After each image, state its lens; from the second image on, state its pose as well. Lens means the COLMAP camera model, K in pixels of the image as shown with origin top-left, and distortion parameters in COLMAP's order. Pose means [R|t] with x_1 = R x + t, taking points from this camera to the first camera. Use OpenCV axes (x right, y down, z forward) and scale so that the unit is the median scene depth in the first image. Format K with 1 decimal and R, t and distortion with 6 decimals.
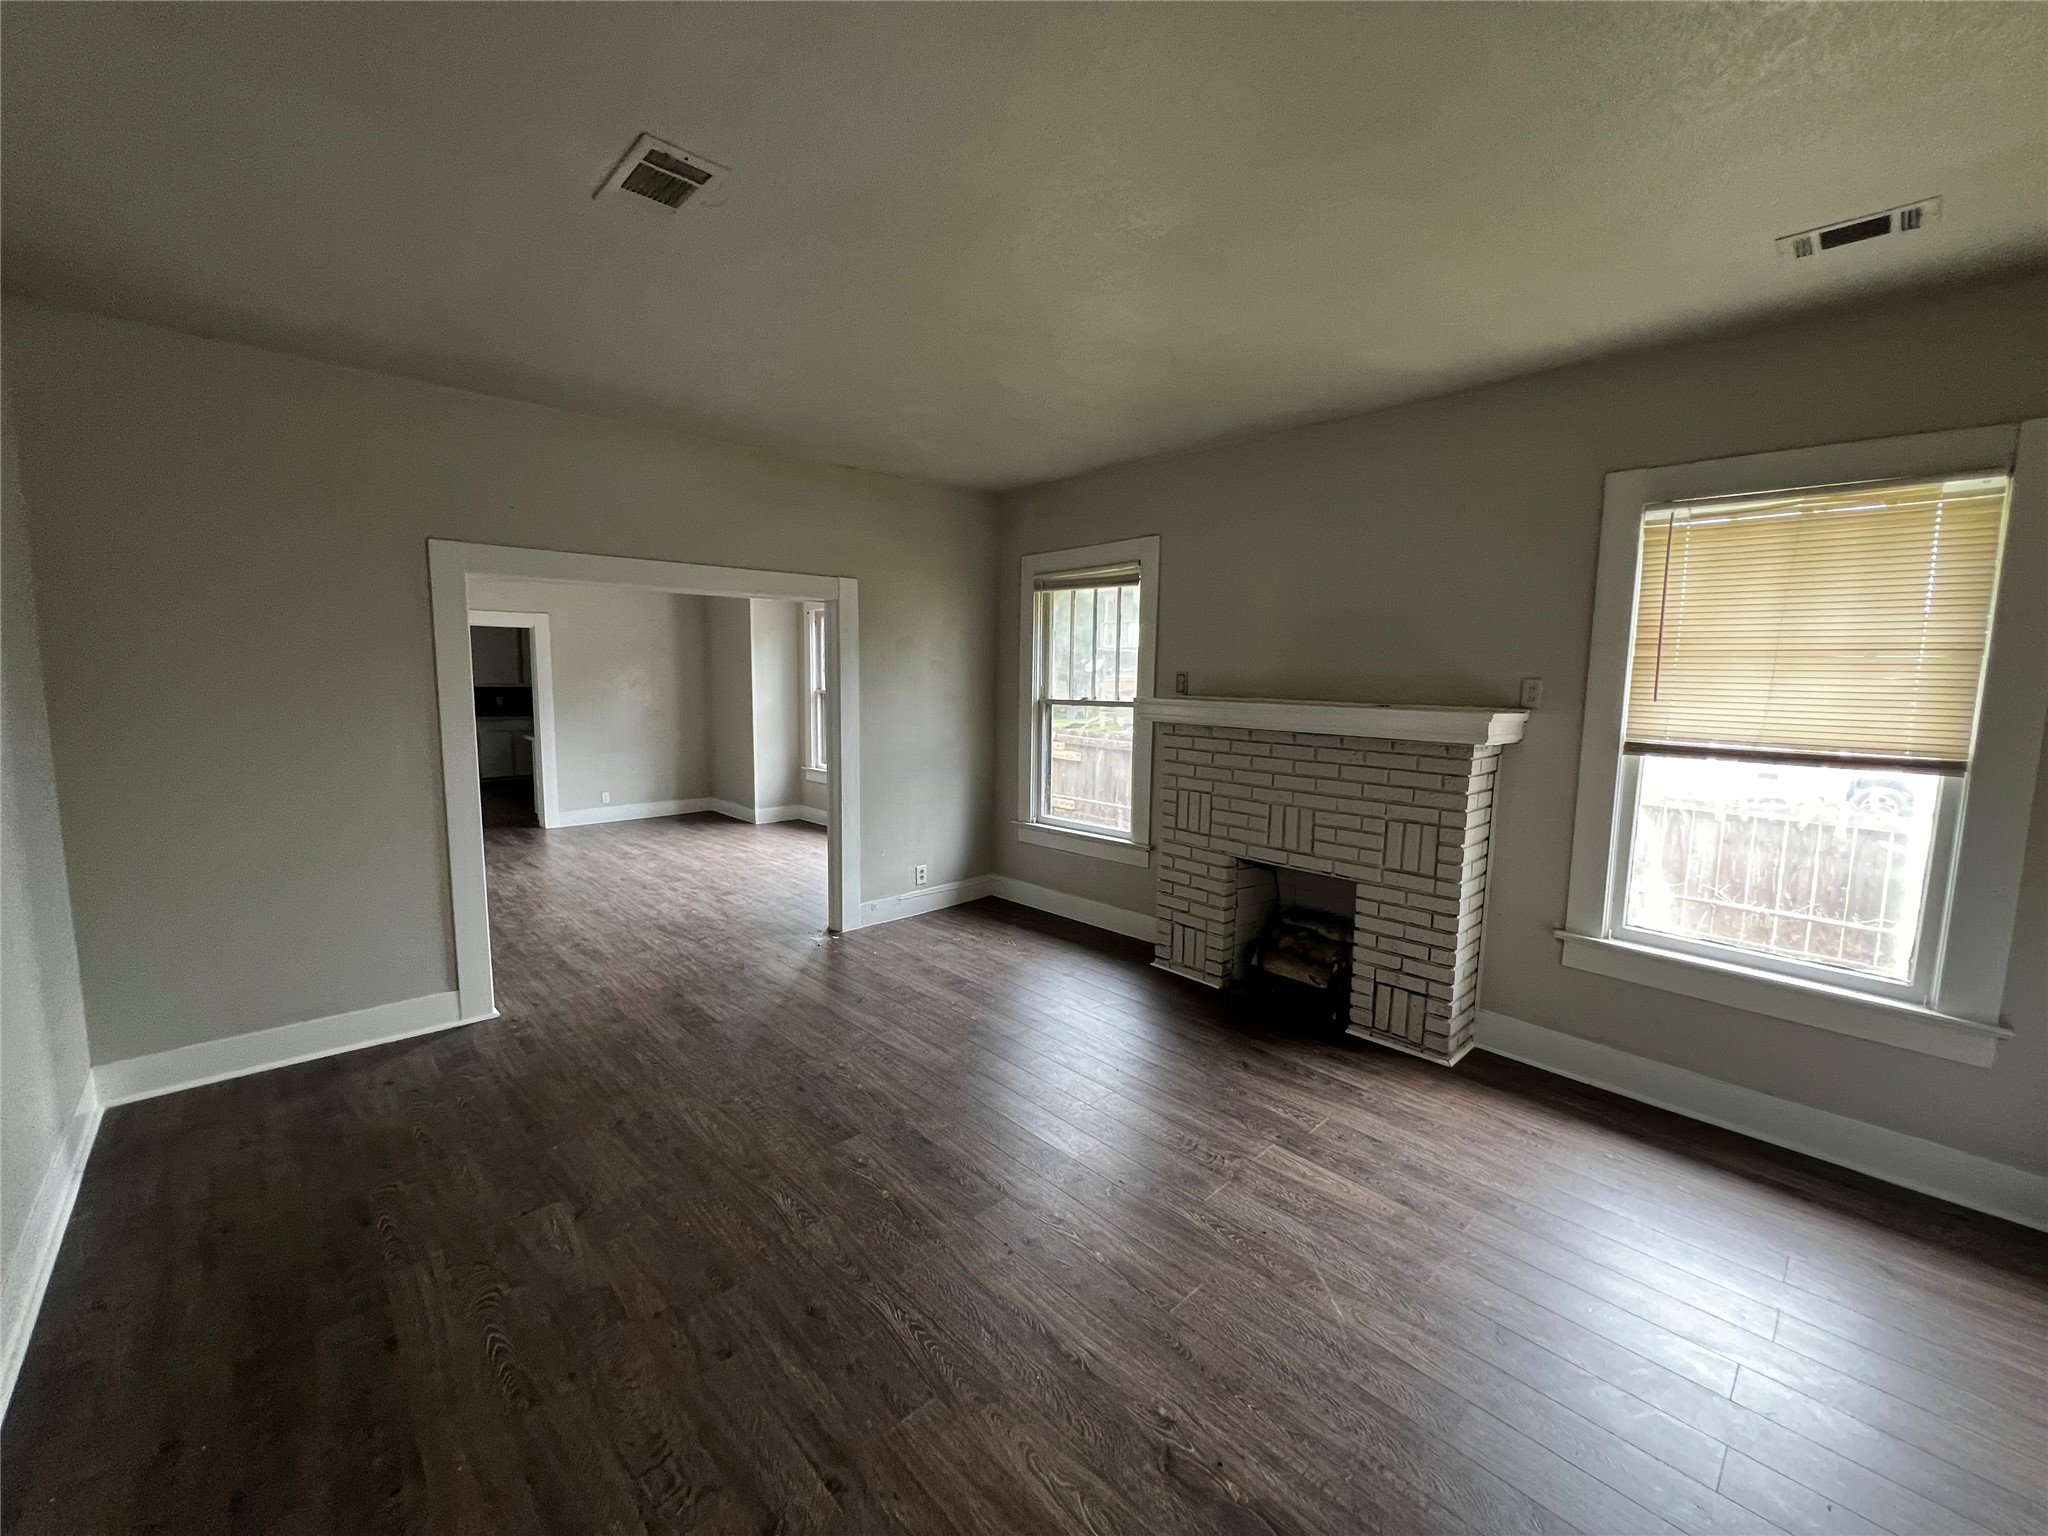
lens RADIAL K [[818.1, 0, 1021.8], [0, 818.1, 762.1], [0, 0, 1]] dist [-0.001078, -0.000035]
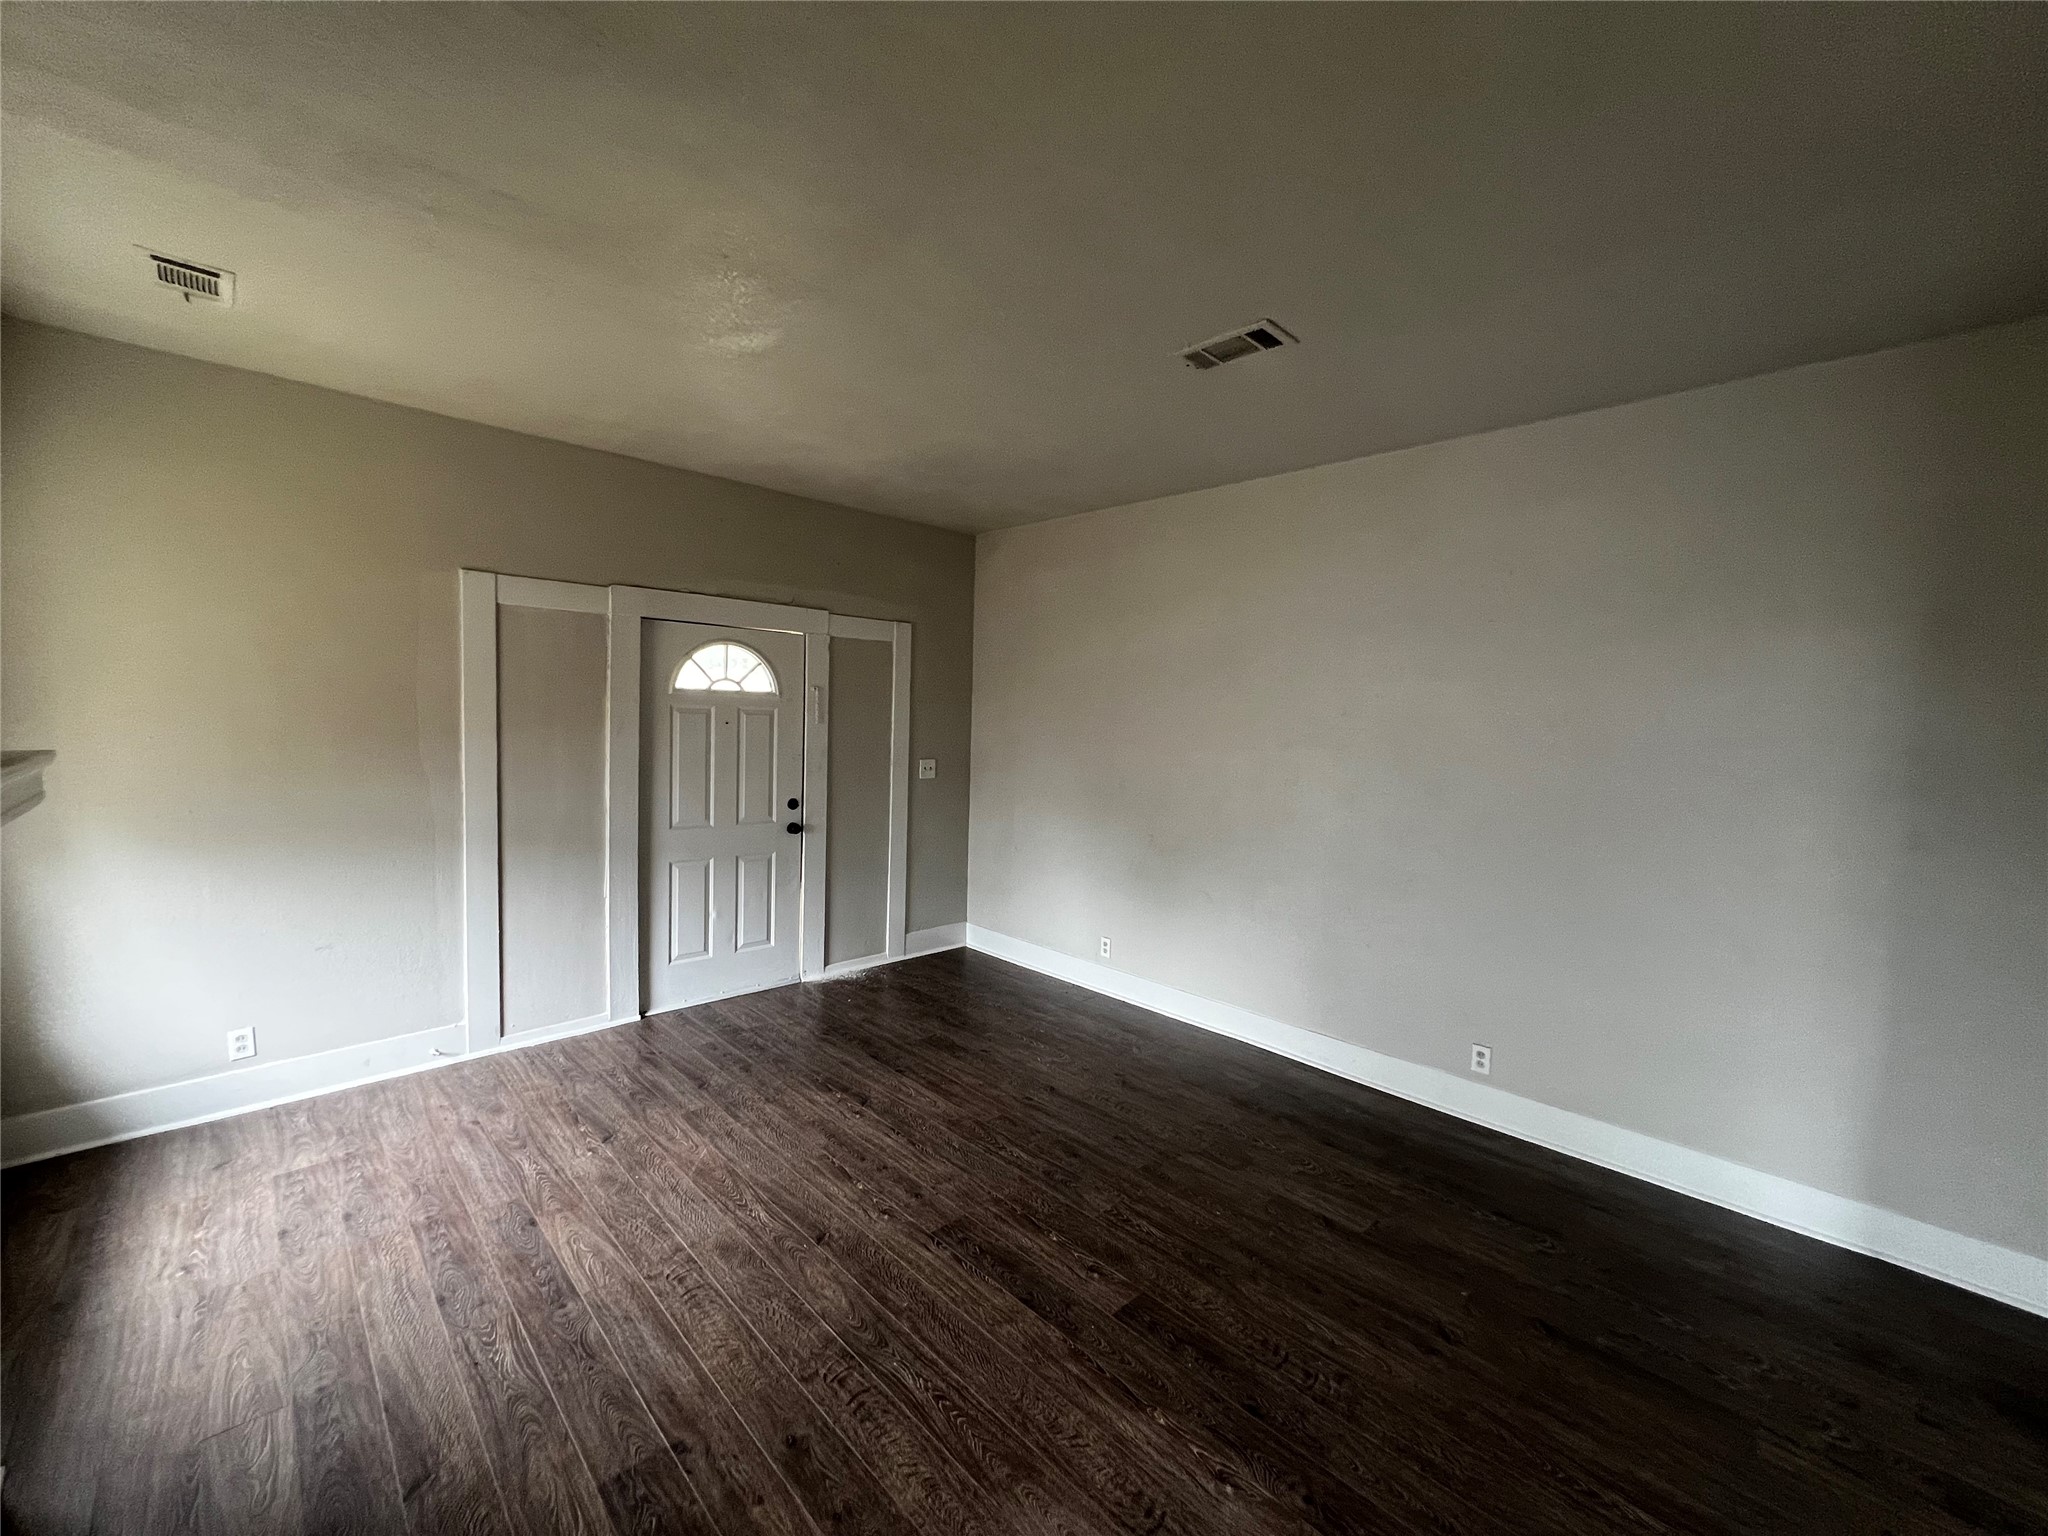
lens RADIAL K [[818.1, 0, 1027.5], [0, 818.1, 766.5], [0, 0, 1]] dist [-0.001078, -0.000035]
pose [[-0.998883, -0.038019, -0.028067, -0.081074], [-0.042427, 0.983057, 0.178320, -0.200201], [0.020812, 0.179312, -0.983572, 1.786872]]
